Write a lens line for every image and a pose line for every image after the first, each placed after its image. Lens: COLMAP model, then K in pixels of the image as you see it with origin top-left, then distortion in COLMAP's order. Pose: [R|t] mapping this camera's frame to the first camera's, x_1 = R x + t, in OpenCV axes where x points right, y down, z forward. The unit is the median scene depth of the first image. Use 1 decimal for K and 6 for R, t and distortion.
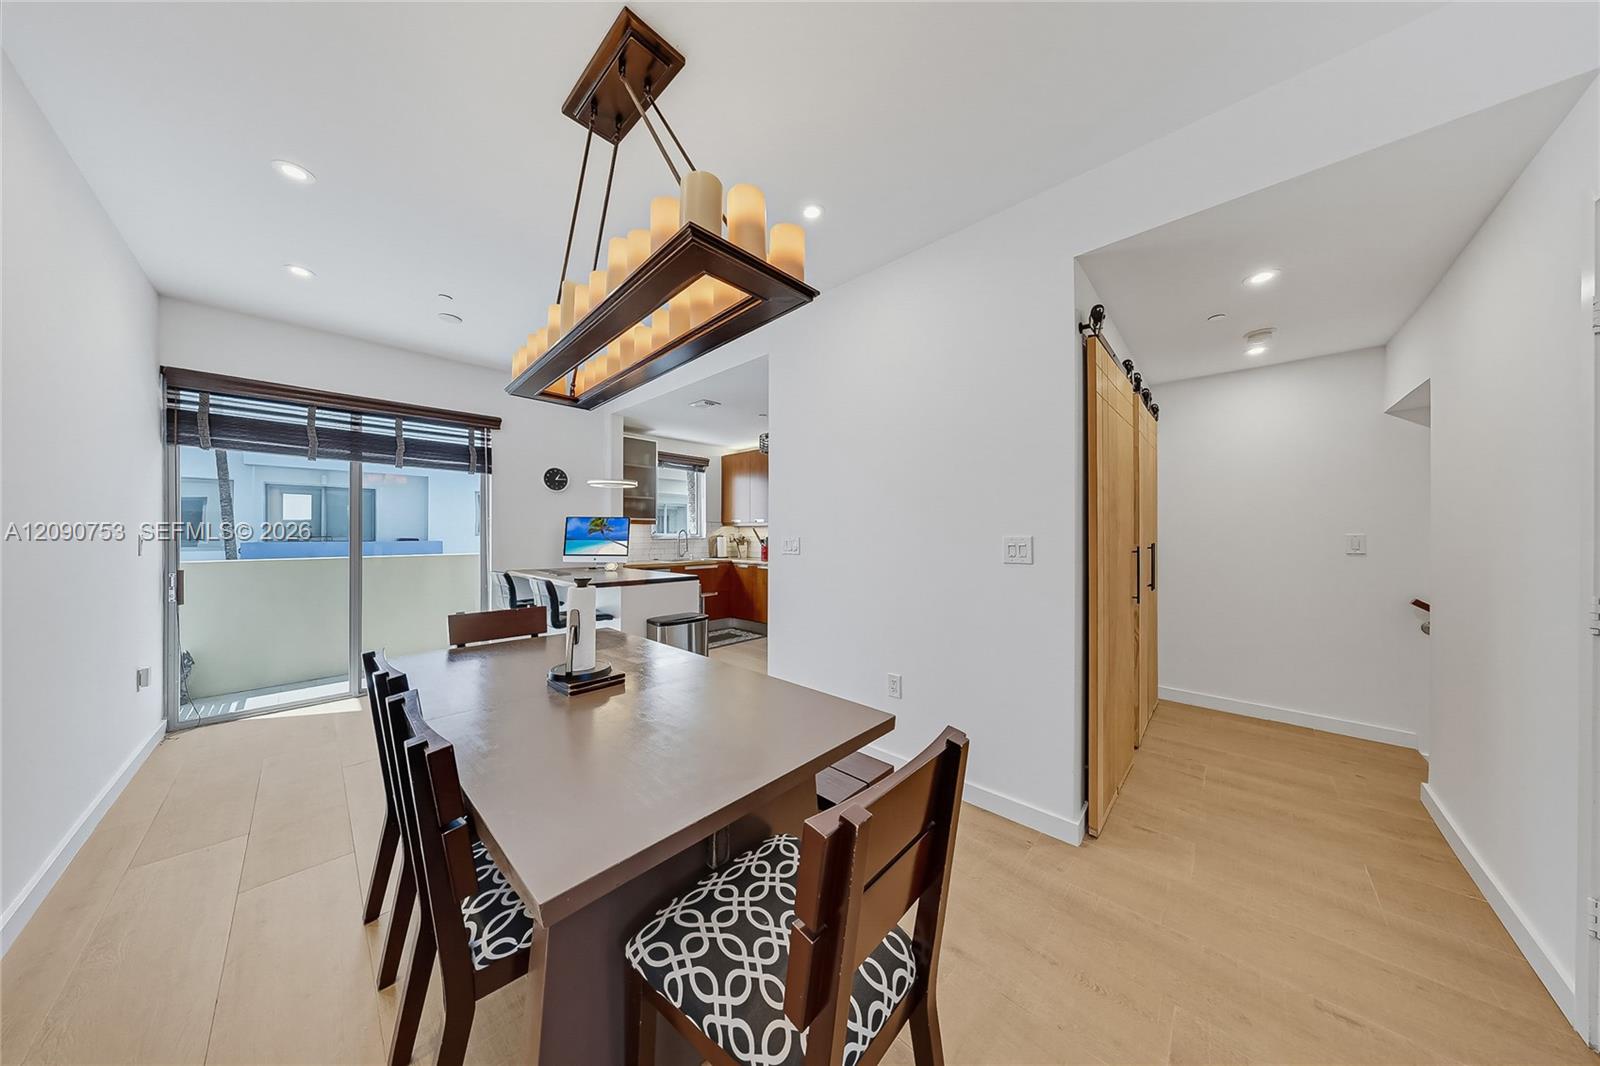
lens RADIAL K [[466.4, 0, 805.4], [0, 466.4, 528.9], [0, 0, 1]] dist [-0.002302, -0.000105]
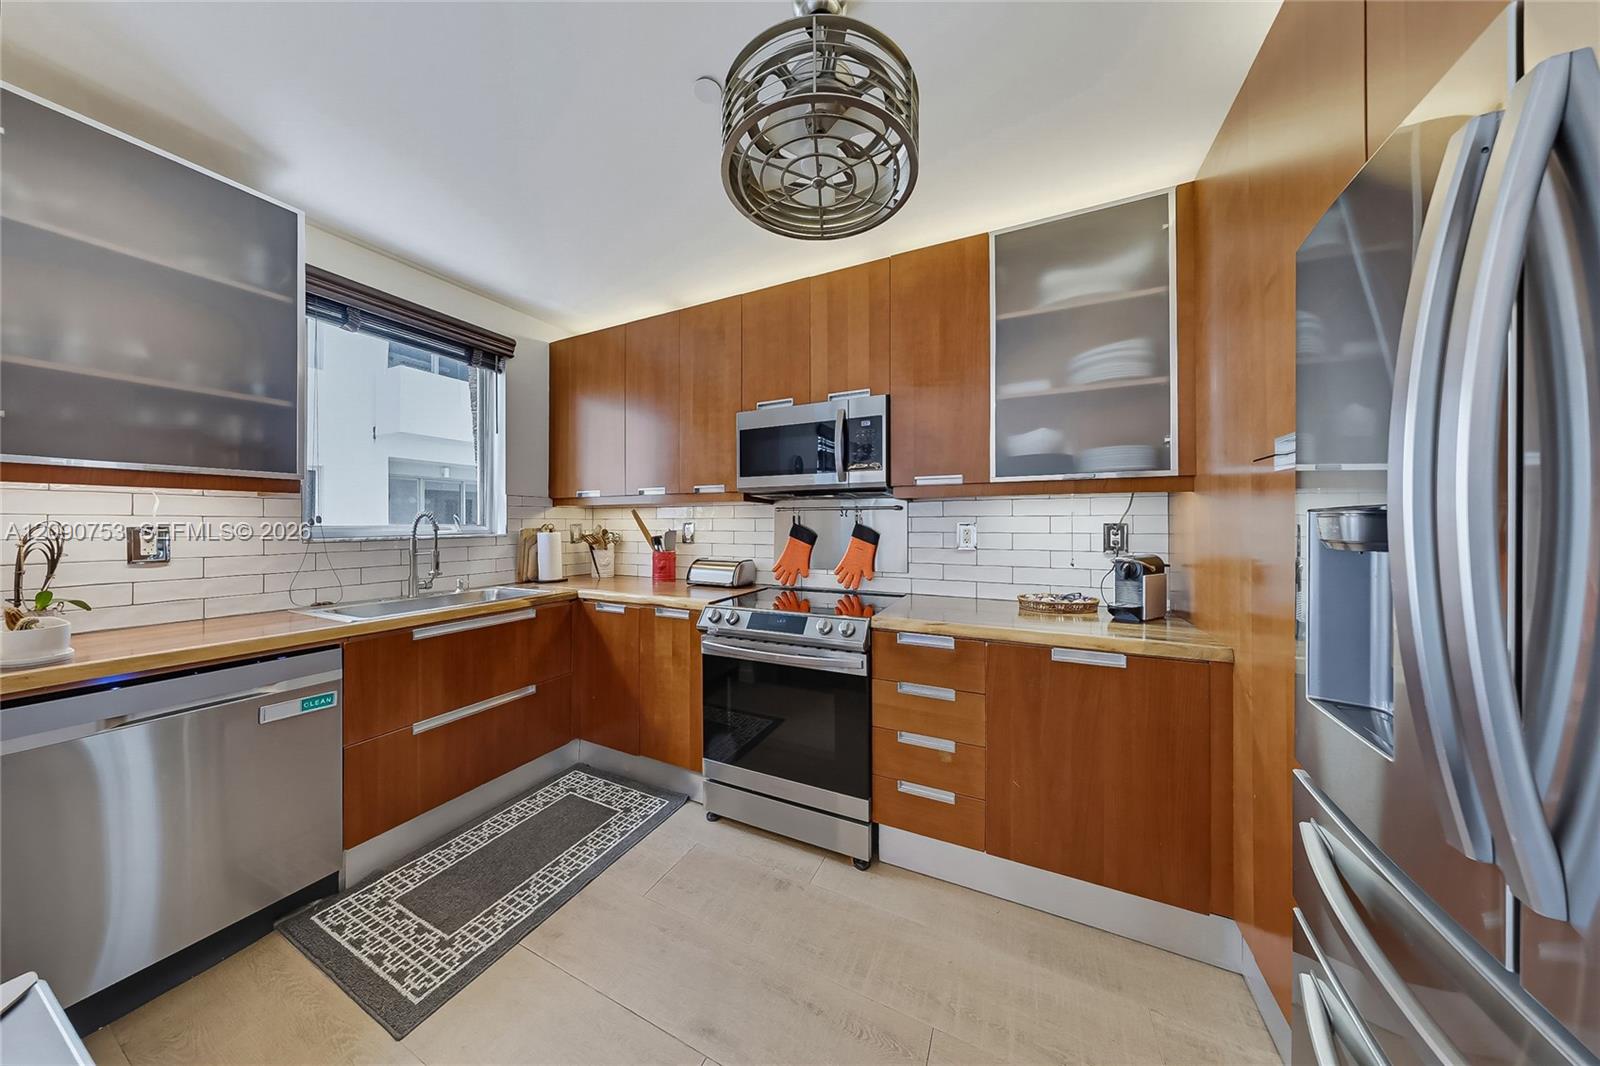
lens RADIAL K [[466.4, 0, 801.7], [0, 466.4, 520.6], [0, 0, 1]] dist [-0.002302, -0.000105]
pose [[0.954082, -0.004088, 0.299516, -0.090097], [0.003936, 0.999992, 0.001111, 0.007772], [-0.299518, 0.000119, 0.954091, 0.540612]]
